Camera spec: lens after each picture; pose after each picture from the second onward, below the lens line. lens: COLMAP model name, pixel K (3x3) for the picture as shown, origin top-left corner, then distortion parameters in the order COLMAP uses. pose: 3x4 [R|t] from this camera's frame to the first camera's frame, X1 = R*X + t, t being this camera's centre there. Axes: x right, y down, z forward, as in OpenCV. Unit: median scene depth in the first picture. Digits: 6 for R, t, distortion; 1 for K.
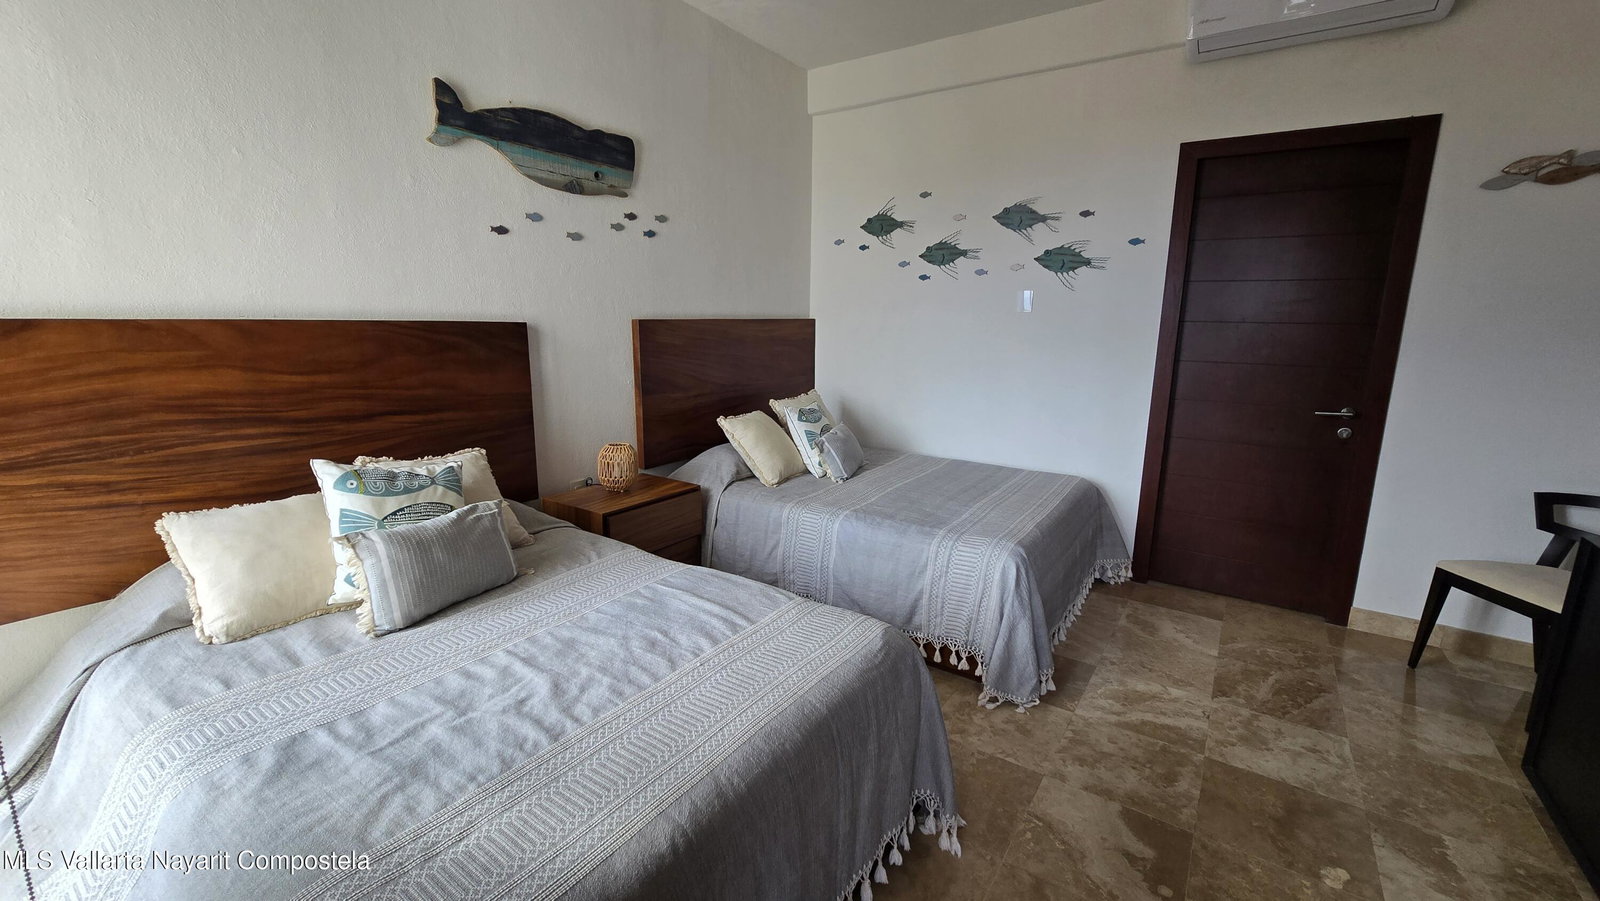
lens RADIAL K [[644.6, 0, 800.0], [0, 644.6, 450.5], [0, 0, 1]] dist [-0.011257, -0.000090]
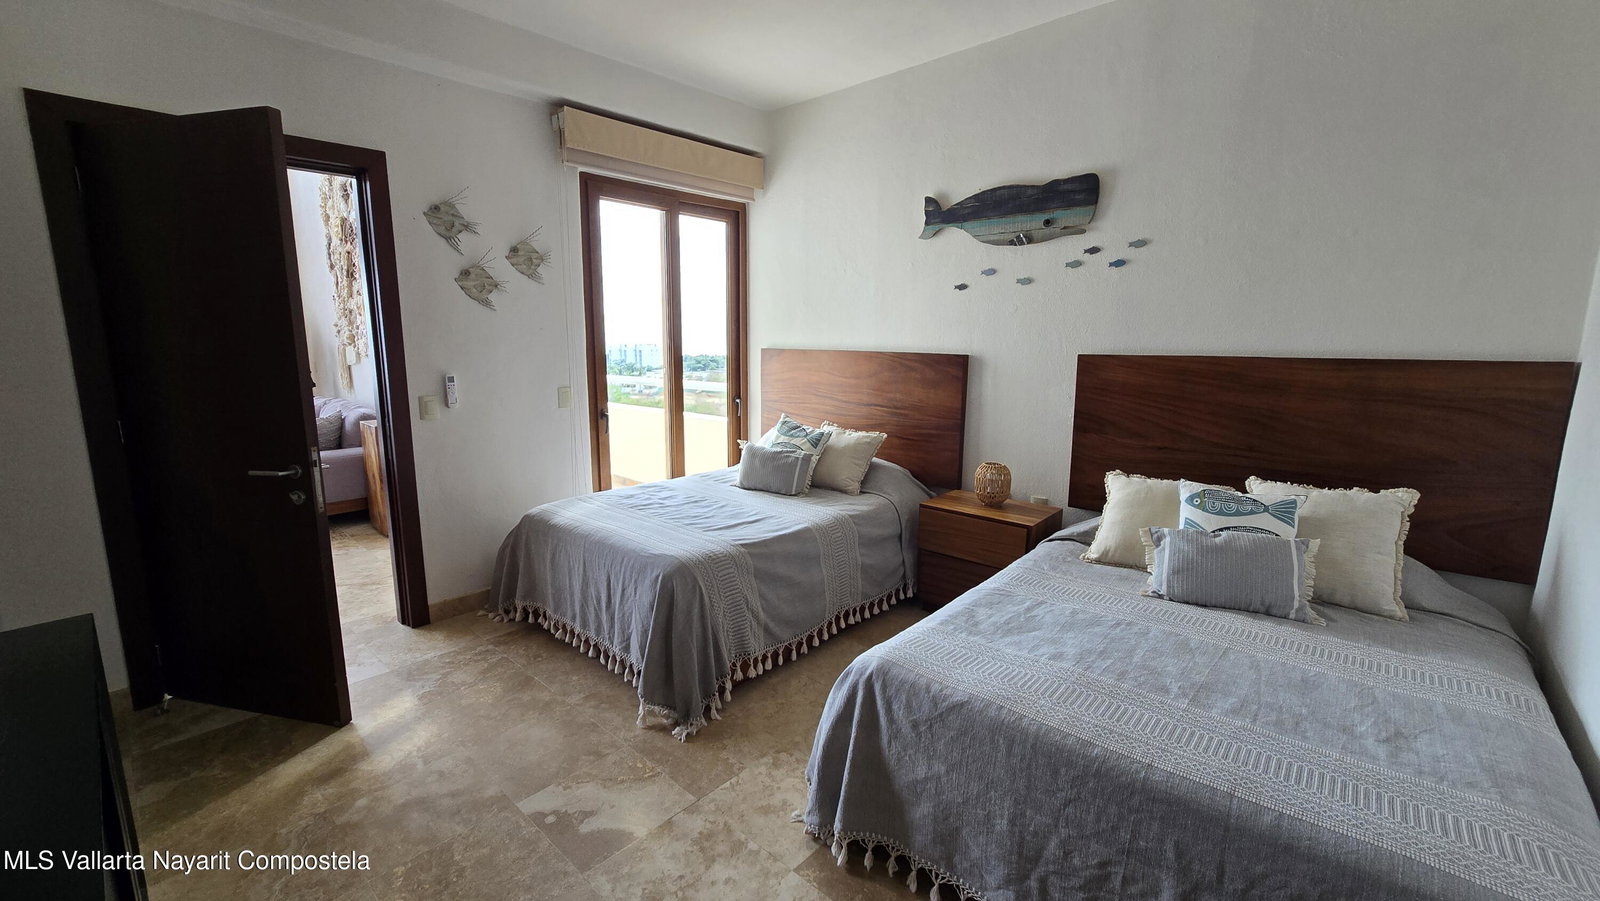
lens RADIAL K [[664.0, 0, 800.0], [0, 664.0, 450.5], [0, 0, 1]] dist [0.000902, -0.000045]
pose [[-0.131134, 0.160350, -0.978311, 0.941687], [-0.203389, 0.961489, 0.184856, -0.186440], [0.970277, 0.223218, -0.093471, 0.816457]]
